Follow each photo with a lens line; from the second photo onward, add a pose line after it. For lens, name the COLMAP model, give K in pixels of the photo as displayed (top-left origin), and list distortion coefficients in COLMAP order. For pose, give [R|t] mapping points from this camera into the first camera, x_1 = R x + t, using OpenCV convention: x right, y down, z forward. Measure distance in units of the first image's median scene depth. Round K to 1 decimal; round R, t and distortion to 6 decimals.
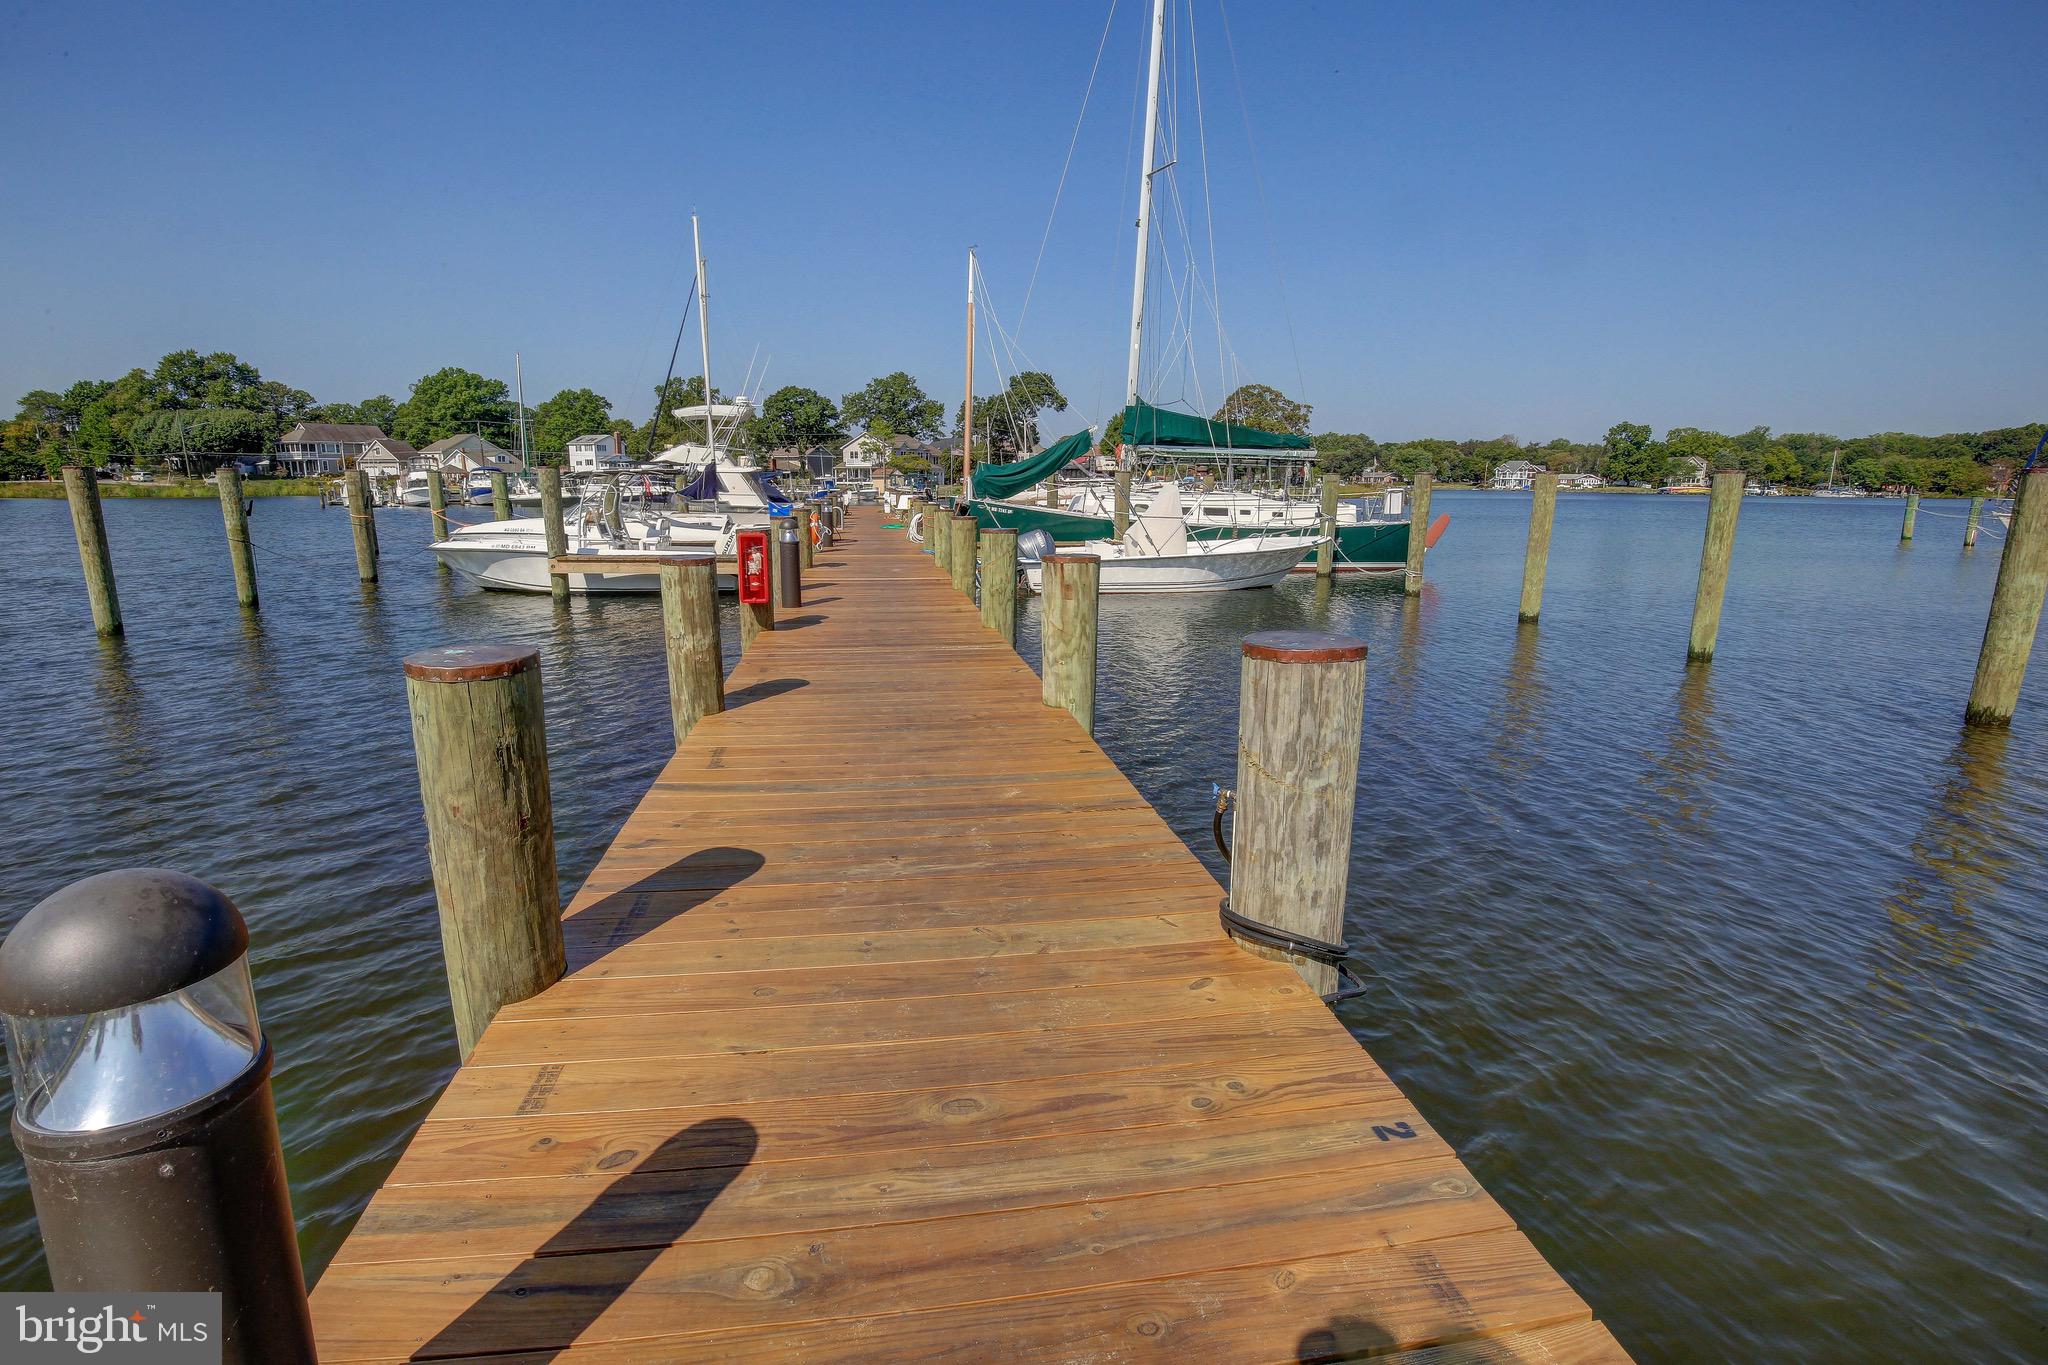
lens RADIAL K [[934.1, 0, 1011.4], [0, 934.1, 687.2], [0, 0, 1]] dist [-0.033657, 0.004728]
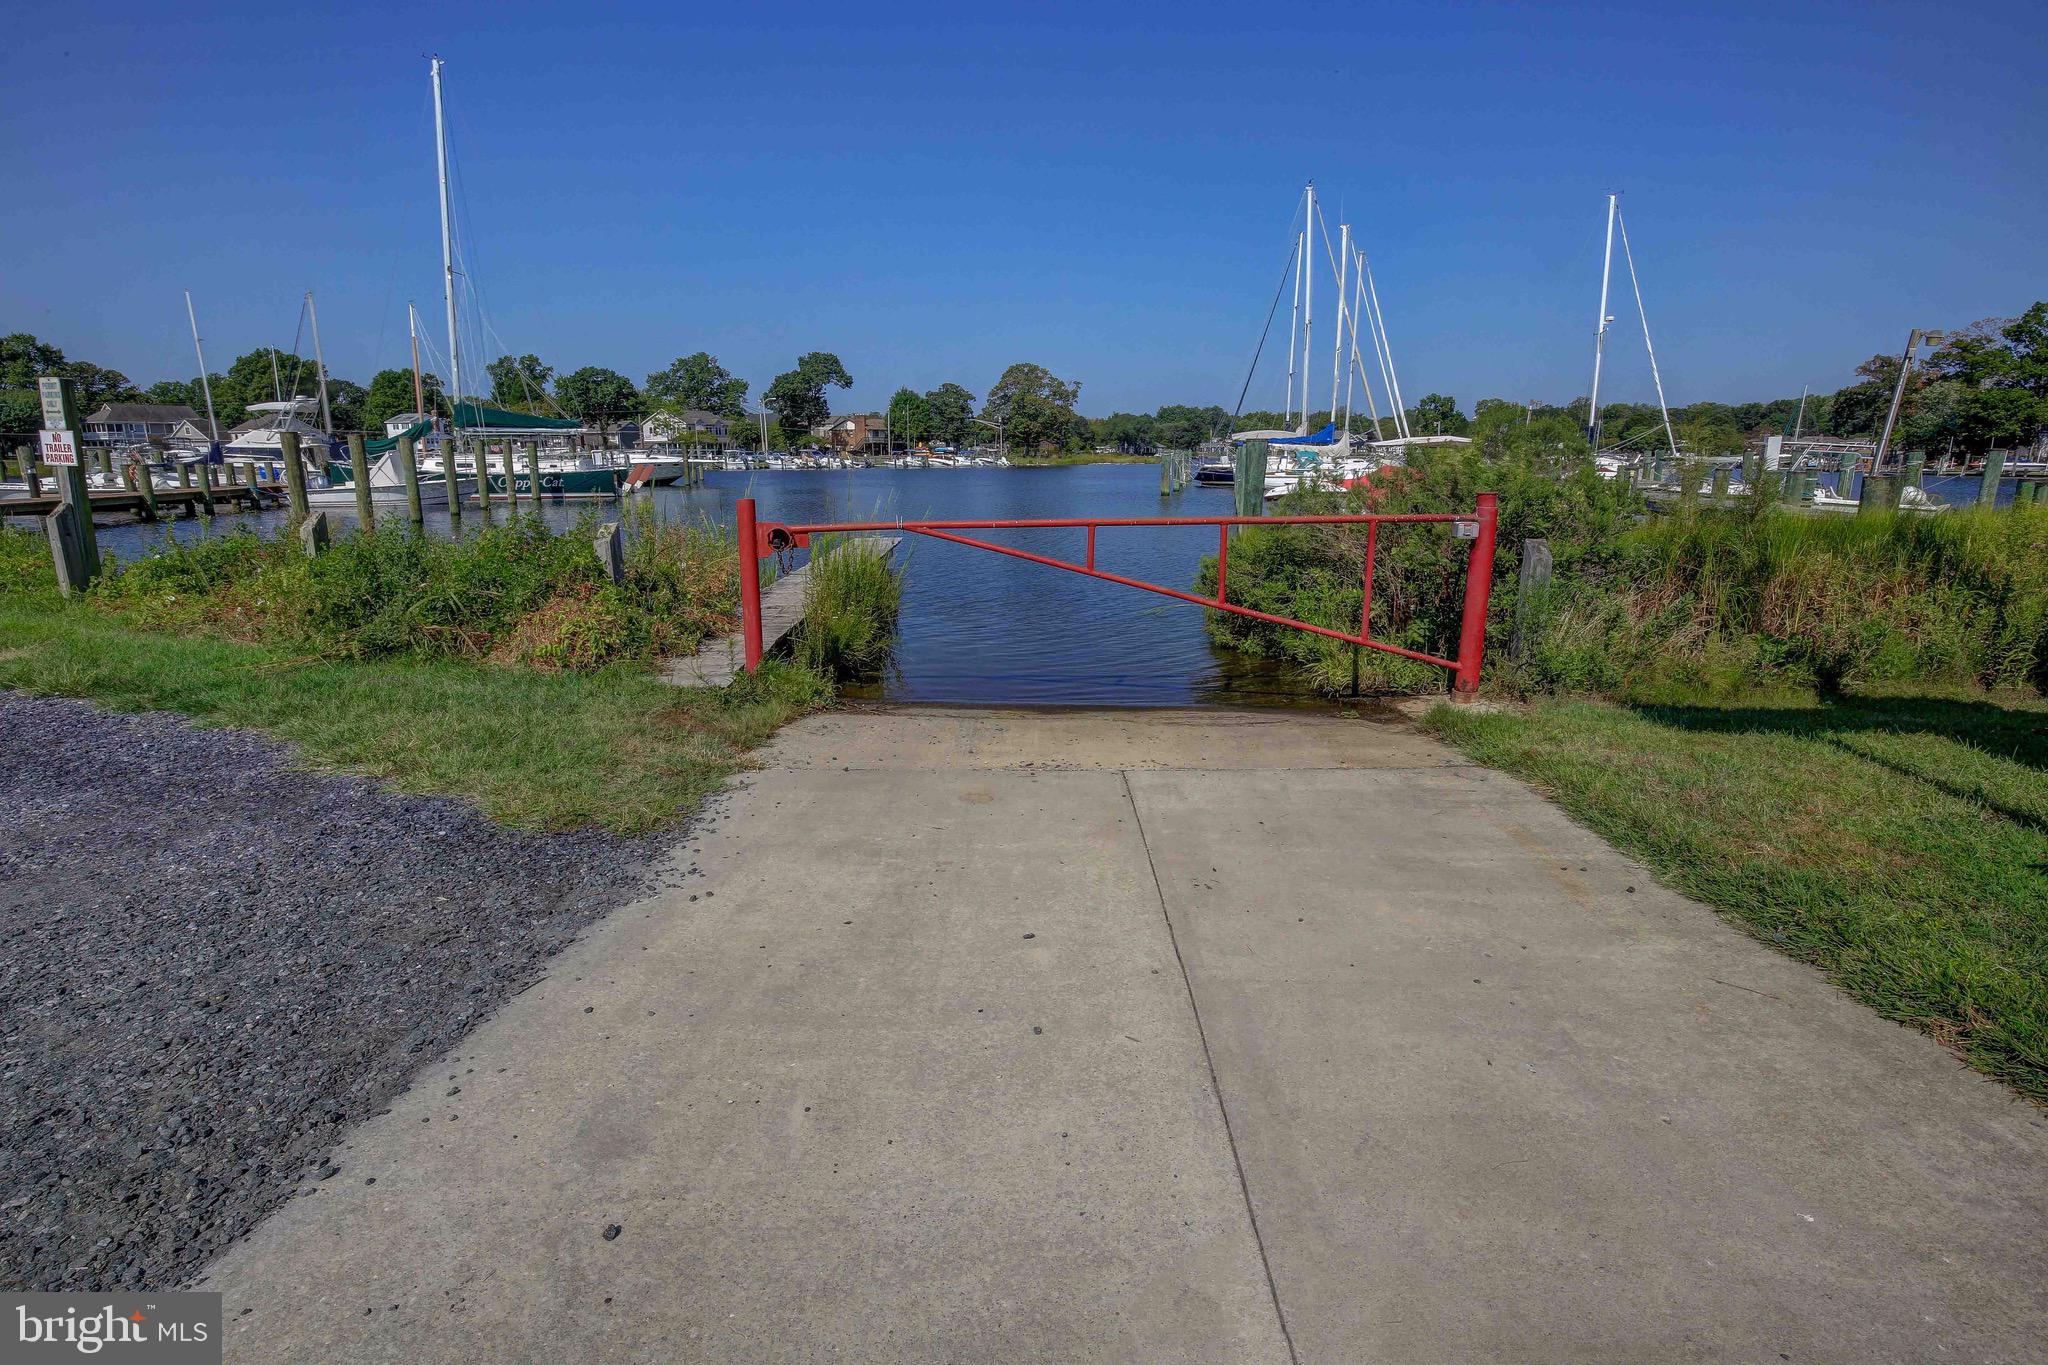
lens RADIAL K [[934.1, 0, 1025.5], [0, 934.1, 675.3], [0, 0, 1]] dist [-0.033657, 0.004728]
pose [[0.994995, -0.030391, 0.095187, 0.197851], [0.028902, 0.999438, 0.016976, 0.037568], [-0.095649, -0.014140, 0.995315, -0.152176]]
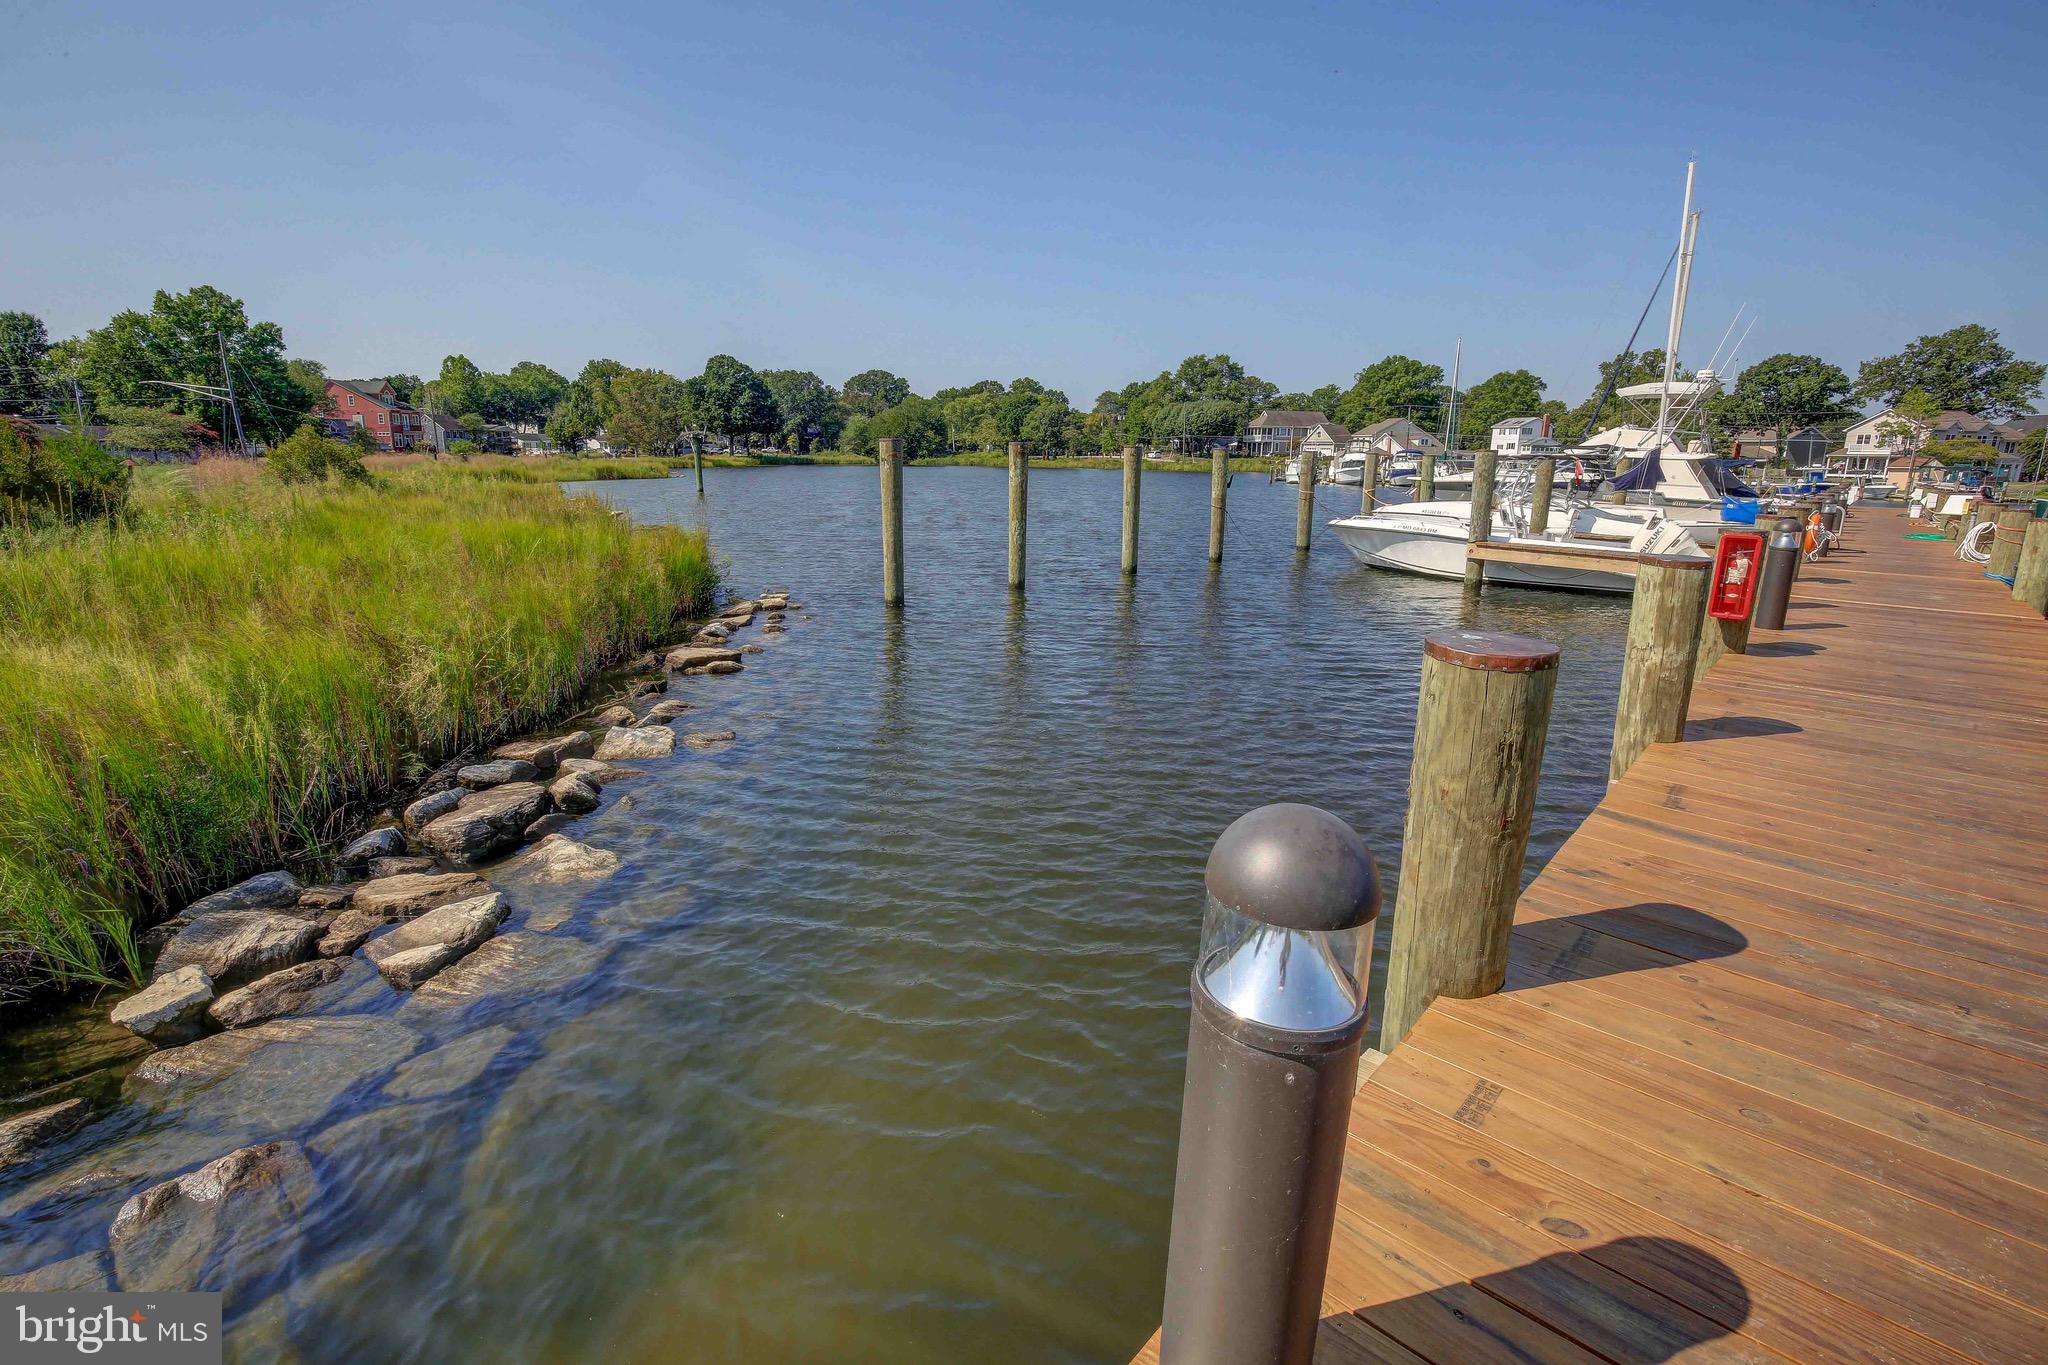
lens RADIAL K [[934.1, 0, 1017.8], [0, 934.1, 690.6], [0, 0, 1]] dist [-0.033657, 0.004728]
pose [[0.629738, 0.191687, -0.752786, -0.005602], [-0.176309, 0.979055, 0.101813, 0.000107], [0.756535, 0.068607, 0.650344, -0.000473]]
